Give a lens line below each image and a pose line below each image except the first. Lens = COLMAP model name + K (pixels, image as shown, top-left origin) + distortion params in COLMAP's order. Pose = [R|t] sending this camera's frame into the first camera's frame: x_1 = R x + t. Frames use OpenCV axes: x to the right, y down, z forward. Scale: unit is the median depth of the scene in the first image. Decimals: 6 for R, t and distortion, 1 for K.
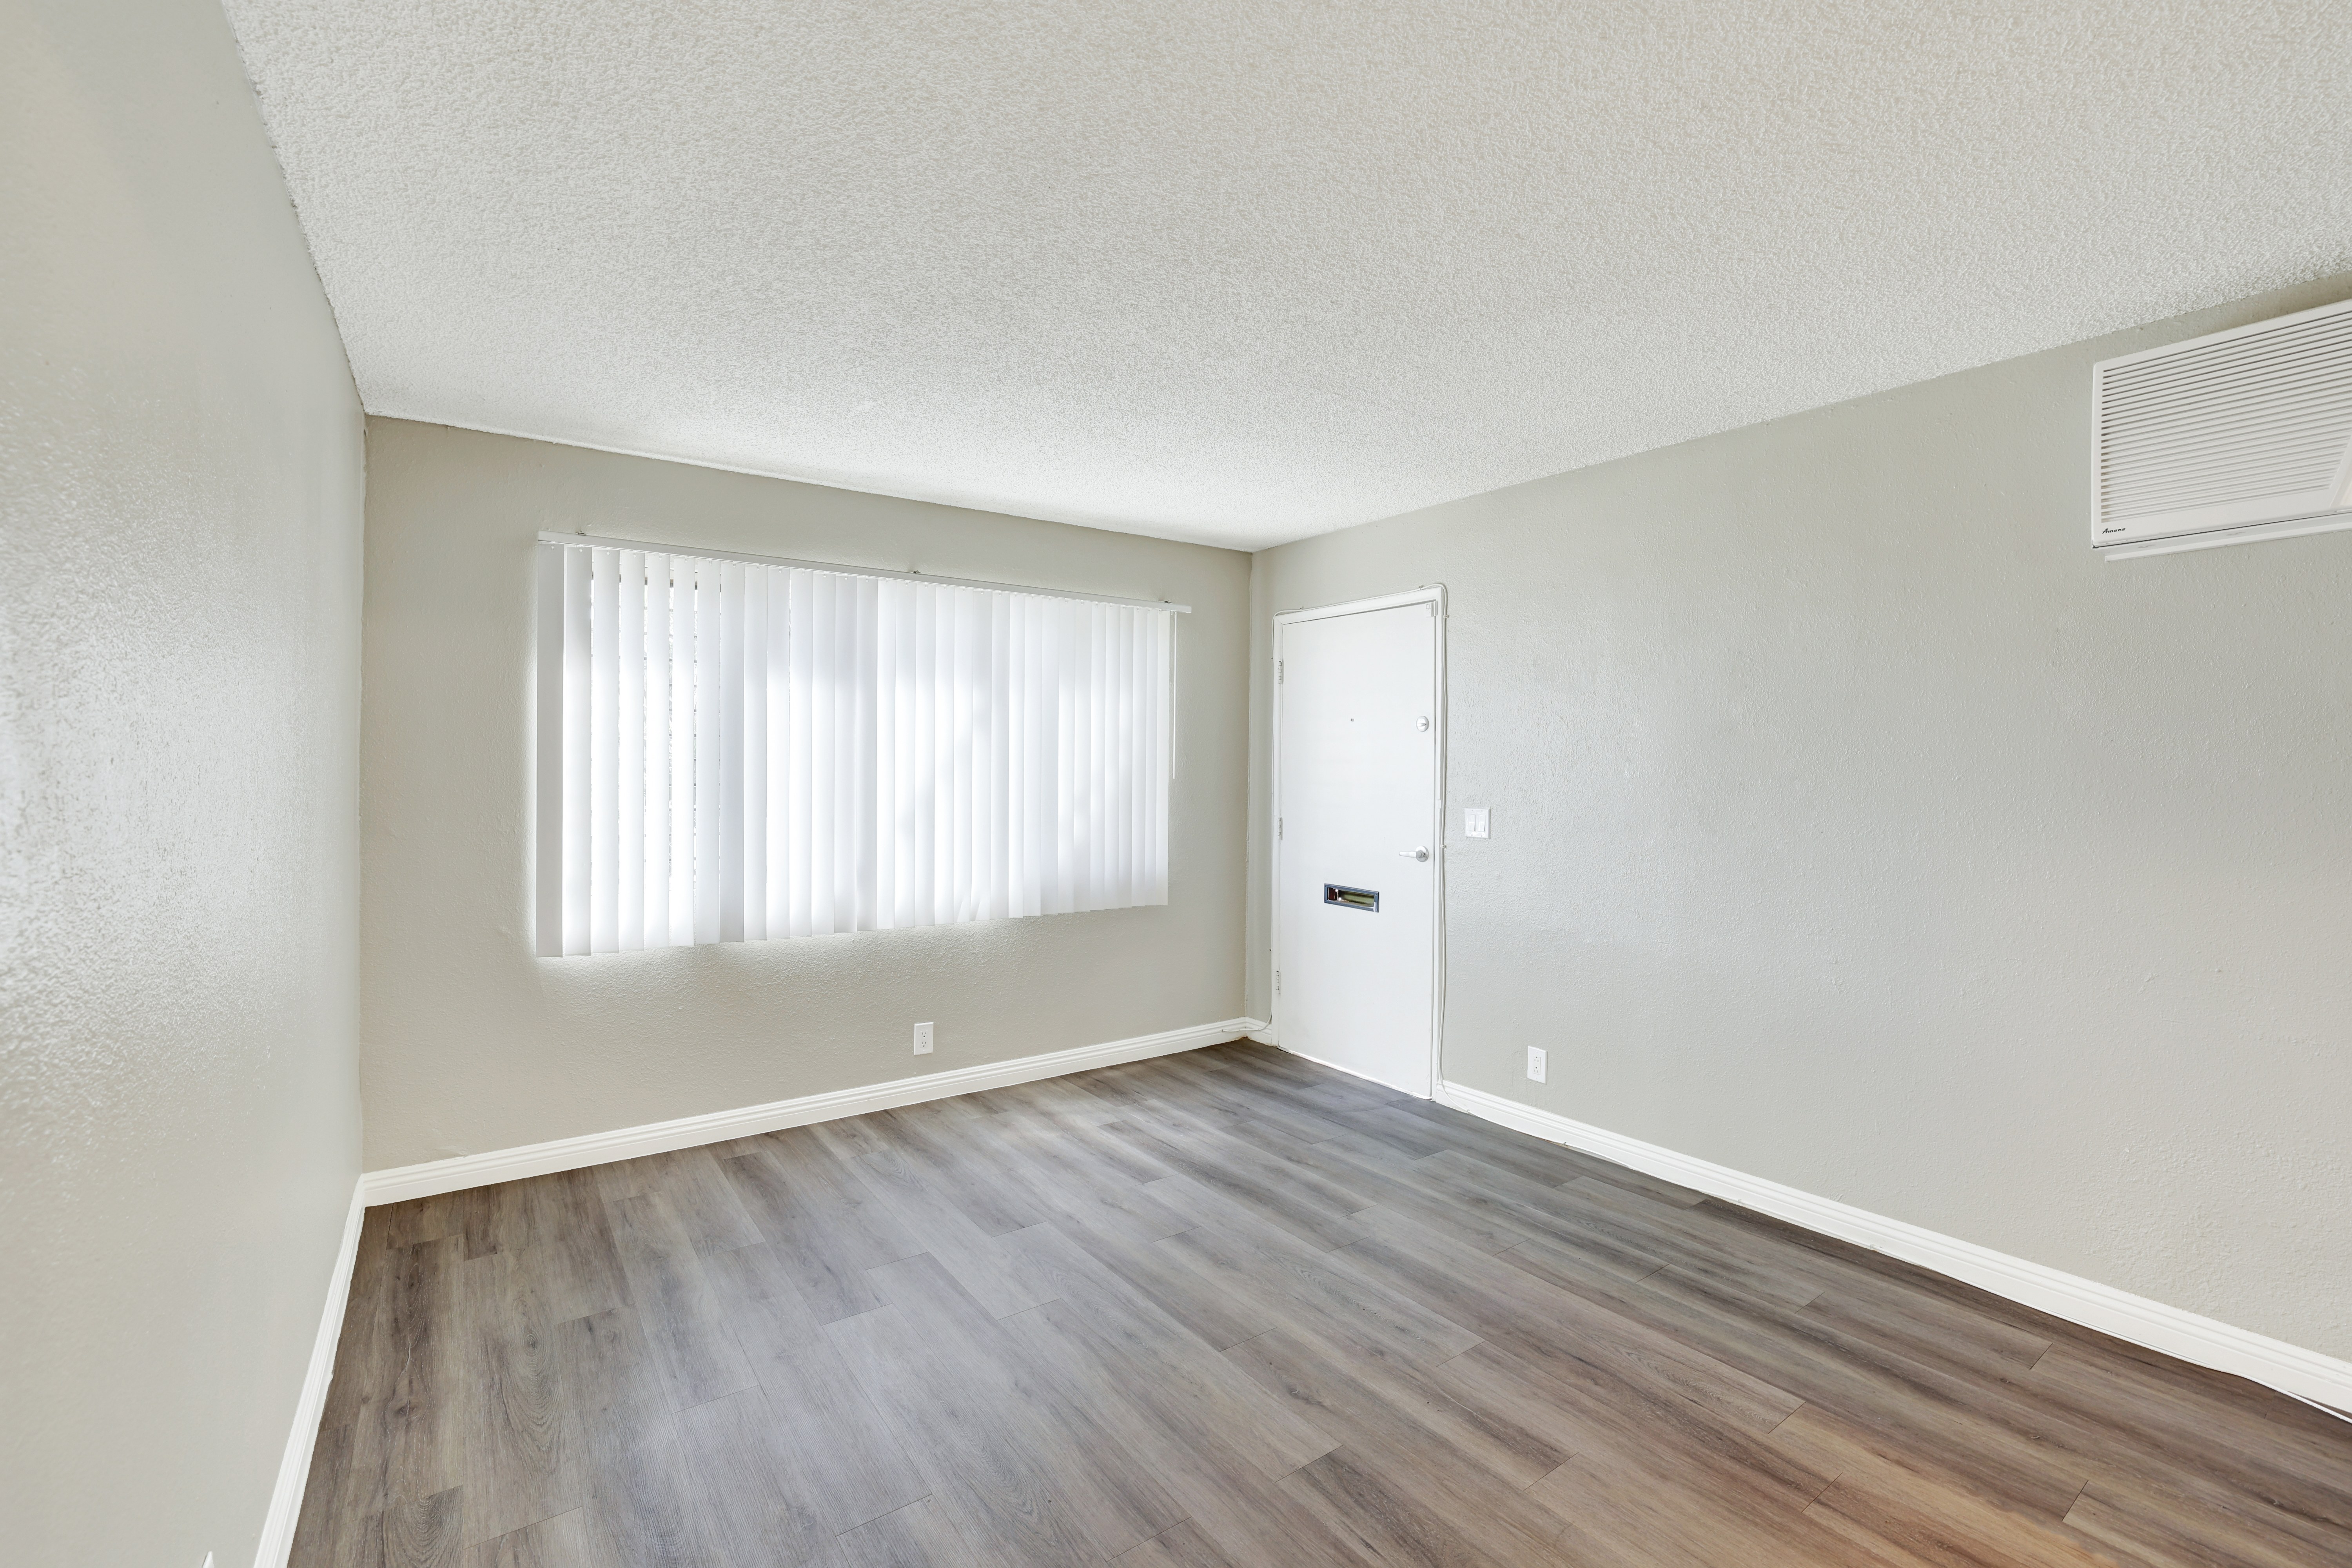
lens RADIAL K [[1000.3, 0, 1176.1], [0, 1000.3, 775.6], [0, 0, 1]] dist [-0.029847, 0.006842]
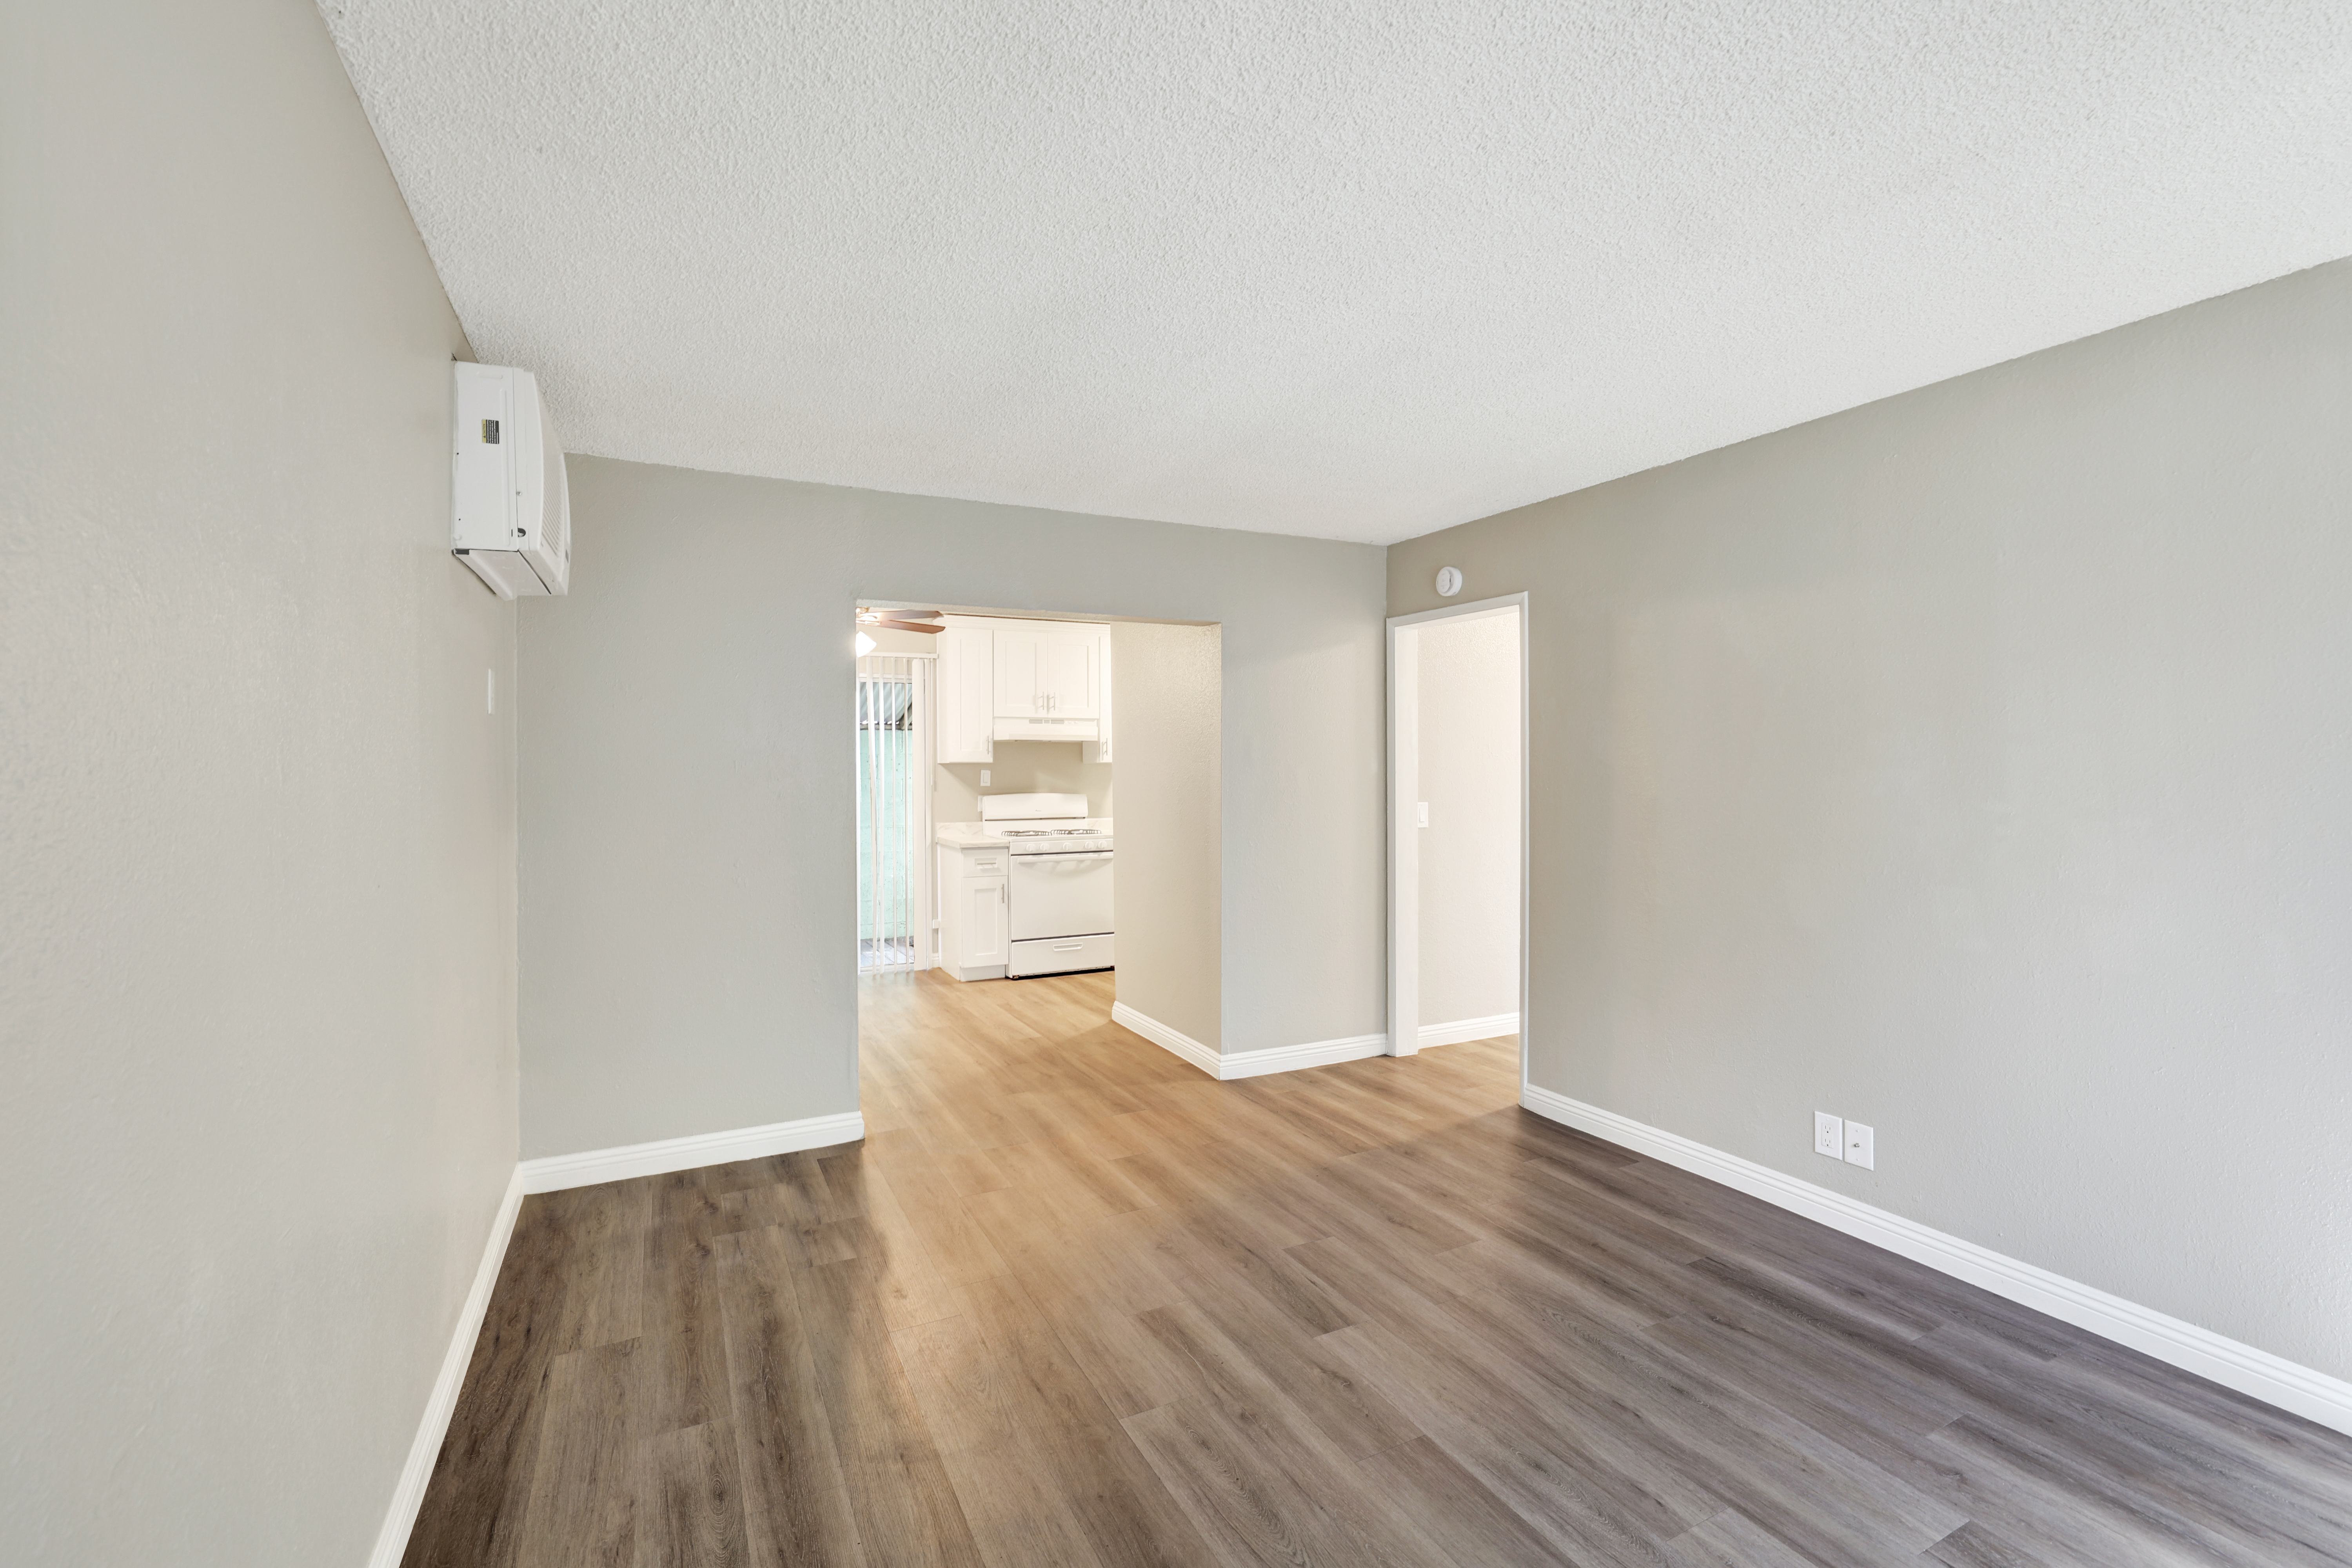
lens RADIAL K [[1000.4, 0, 1175.3], [0, 1000.4, 774.7], [0, 0, 1]] dist [-0.029847, 0.006842]
pose [[-0.989026, -0.001955, 0.147728, 0.141807], [0.000320, 0.999882, 0.015372, -0.021500], [-0.147741, 0.015250, -0.988909, 1.991558]]
